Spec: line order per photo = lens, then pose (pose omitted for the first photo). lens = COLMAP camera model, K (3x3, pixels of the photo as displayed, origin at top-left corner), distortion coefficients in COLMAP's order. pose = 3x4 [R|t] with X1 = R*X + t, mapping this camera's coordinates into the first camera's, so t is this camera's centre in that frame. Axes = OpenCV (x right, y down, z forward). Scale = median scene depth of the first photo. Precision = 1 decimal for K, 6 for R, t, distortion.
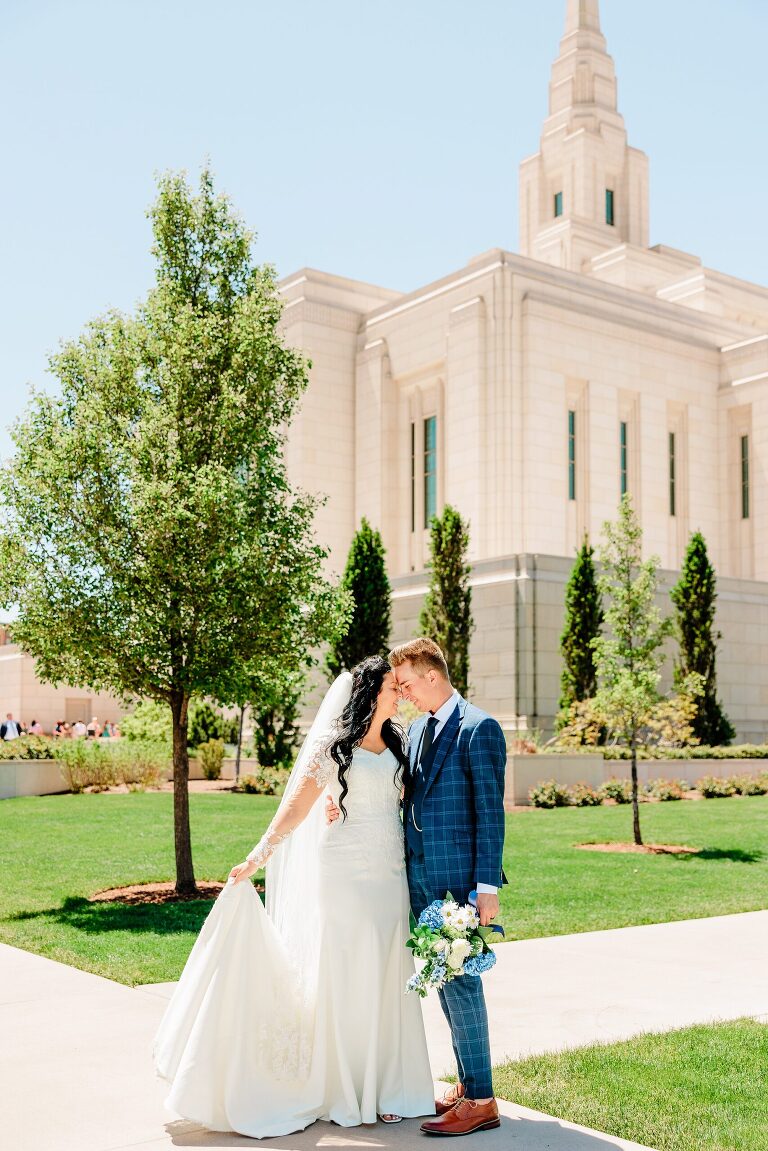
lens RADIAL K [[1156.2, 0, 384.0], [0, 1156.2, 575.5], [0, 0, 1]] dist [0.004567, 0.007679]
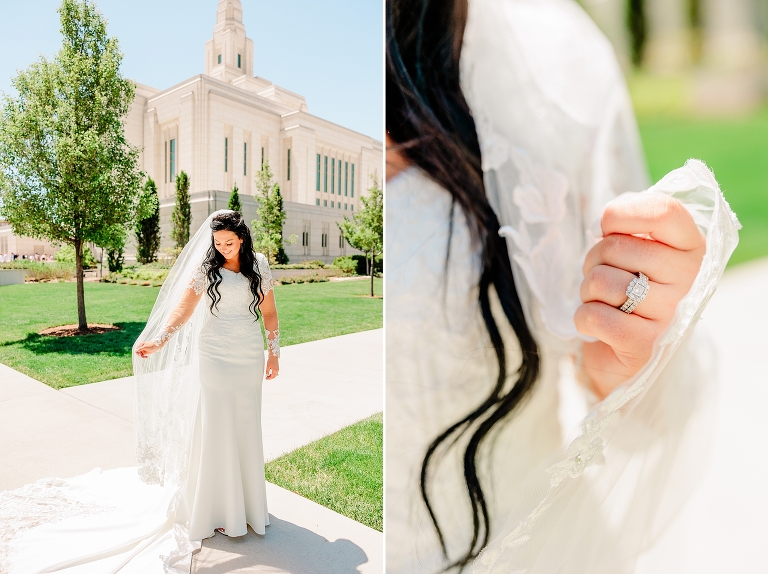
lens RADIAL K [[1406.3, 0, 384.0], [0, 1406.3, 287.0], [0, 0, 1]] dist [-0.180491, 1.268934]
pose [[0.999195, 0.003685, 0.039945, 0.380054], [-0.009907, 0.987596, 0.156707, -0.298230], [-0.038872, -0.156976, 0.986837, -2.120193]]
